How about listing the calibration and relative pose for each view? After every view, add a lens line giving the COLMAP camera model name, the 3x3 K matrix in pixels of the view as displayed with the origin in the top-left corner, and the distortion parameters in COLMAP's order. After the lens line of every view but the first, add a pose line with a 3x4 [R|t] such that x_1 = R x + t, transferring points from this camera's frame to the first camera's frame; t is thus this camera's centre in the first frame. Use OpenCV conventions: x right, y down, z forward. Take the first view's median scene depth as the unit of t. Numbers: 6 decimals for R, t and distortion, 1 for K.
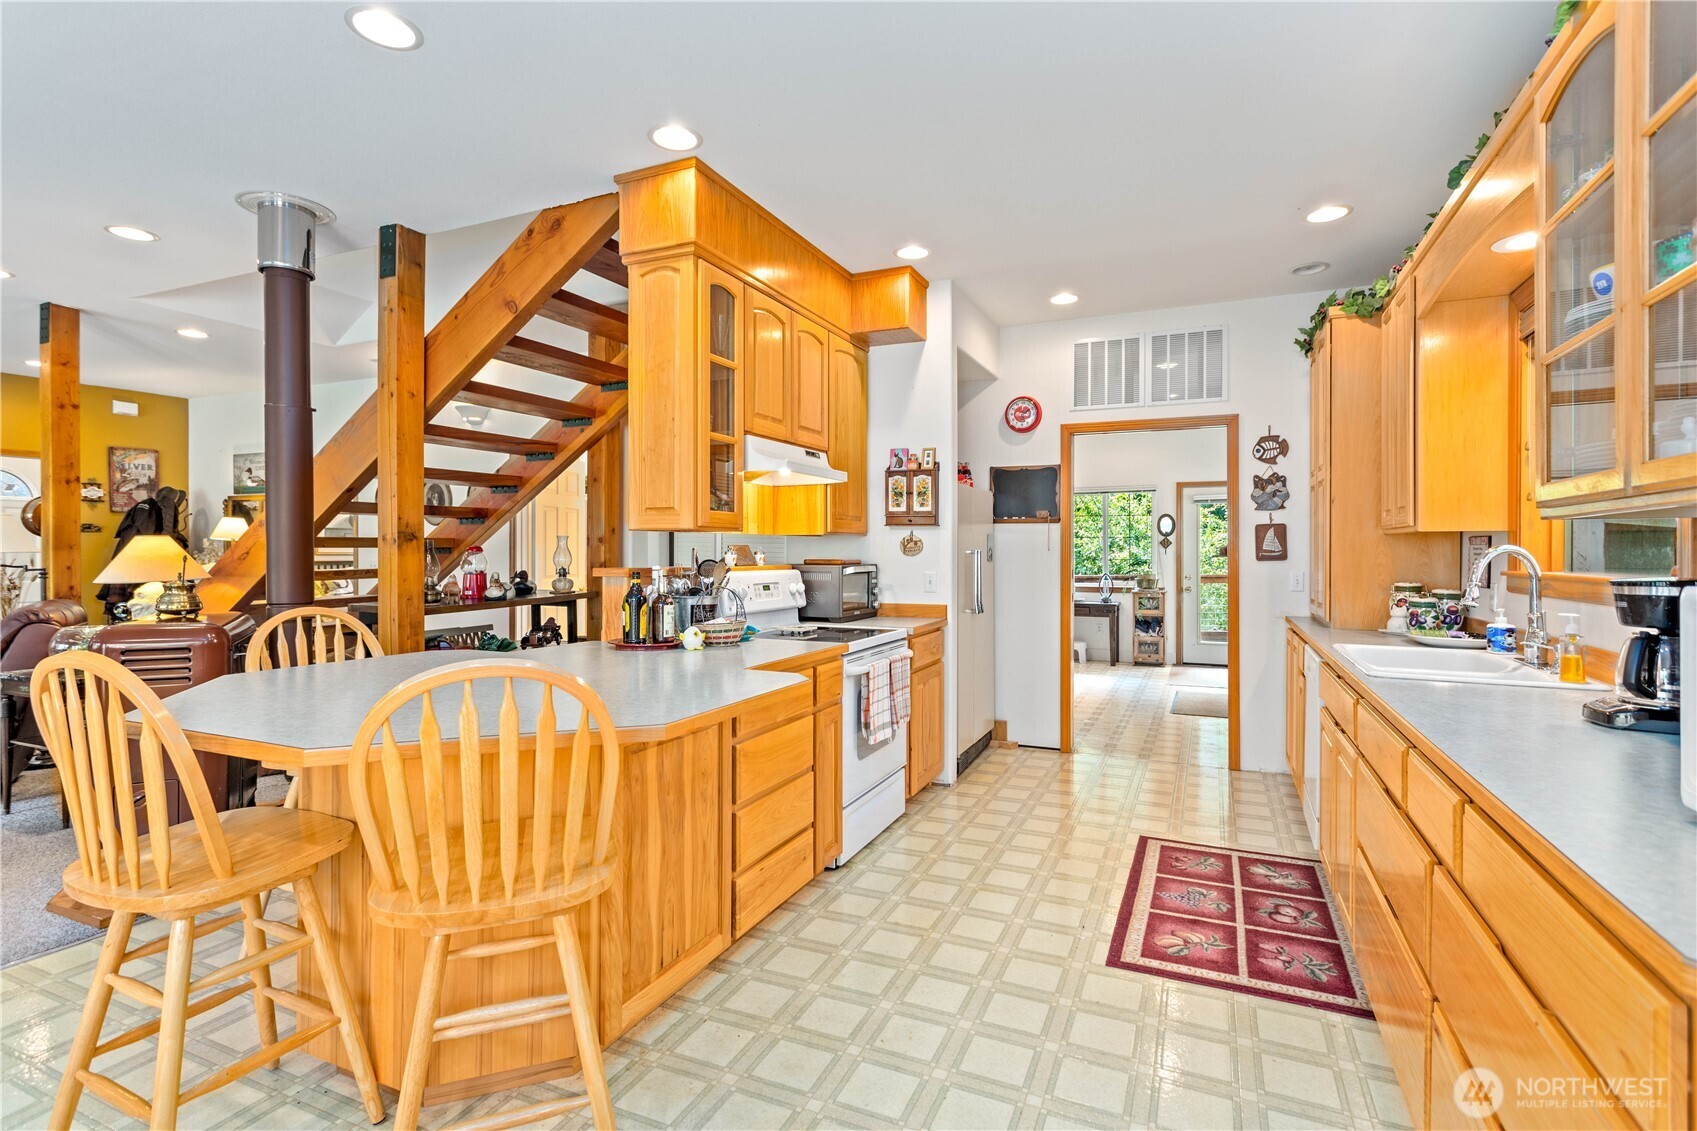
lens RADIAL K [[803.6, 0, 848.5], [0, 803.6, 565.5], [0, 0, 1]] dist [-0.000506, 0.000521]
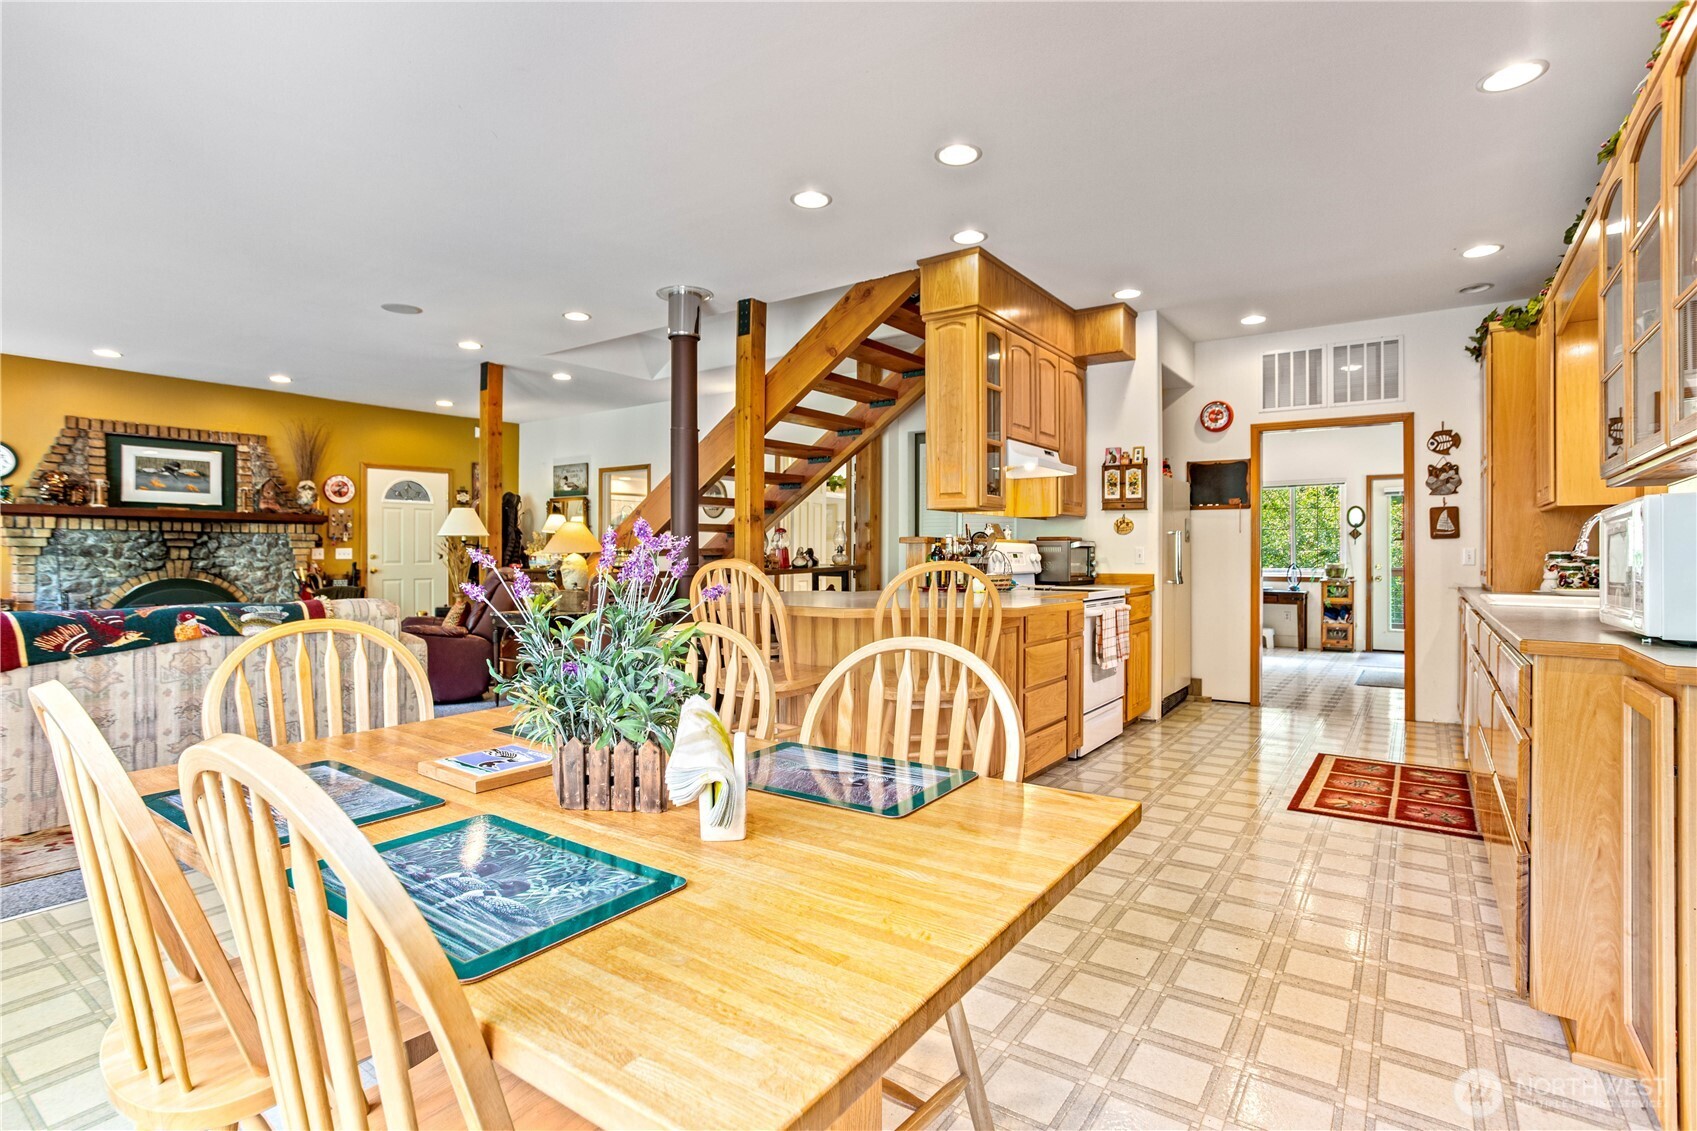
lens RADIAL K [[814.6, 0, 848.5], [0, 814.6, 565.5], [0, 0, 1]] dist [-0.065322, 0.032789]
pose [[0.980052, 0.003237, -0.198714, -0.091246], [-0.004204, 0.999981, -0.004447, 0.044109], [0.198696, 0.005194, 0.980047, -0.304014]]
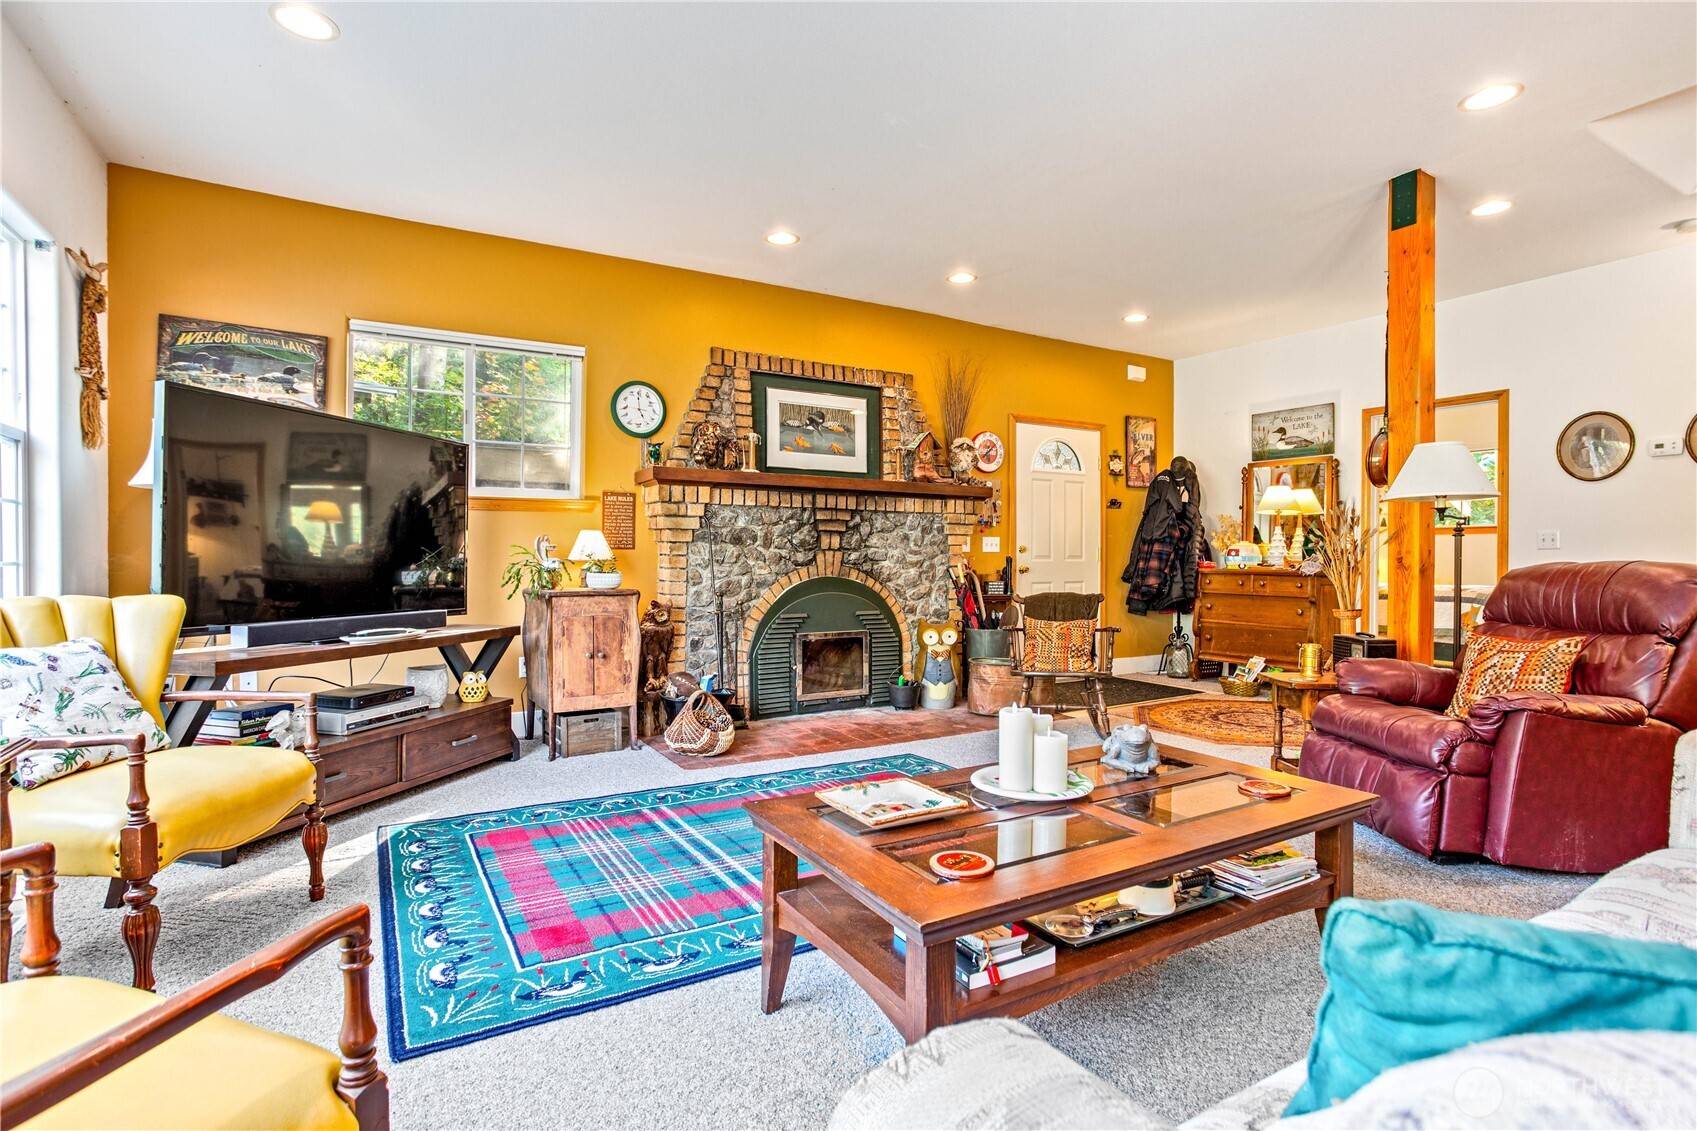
lens RADIAL K [[814.6, 0, 848.5], [0, 814.6, 565.5], [0, 0, 1]] dist [-0.065322, 0.032789]
pose [[0.819664, 0.007349, -0.572797, -1.155429], [-0.013876, 0.999879, -0.007028, 0.061612], [0.572676, 0.013708, 0.819667, 0.112412]]
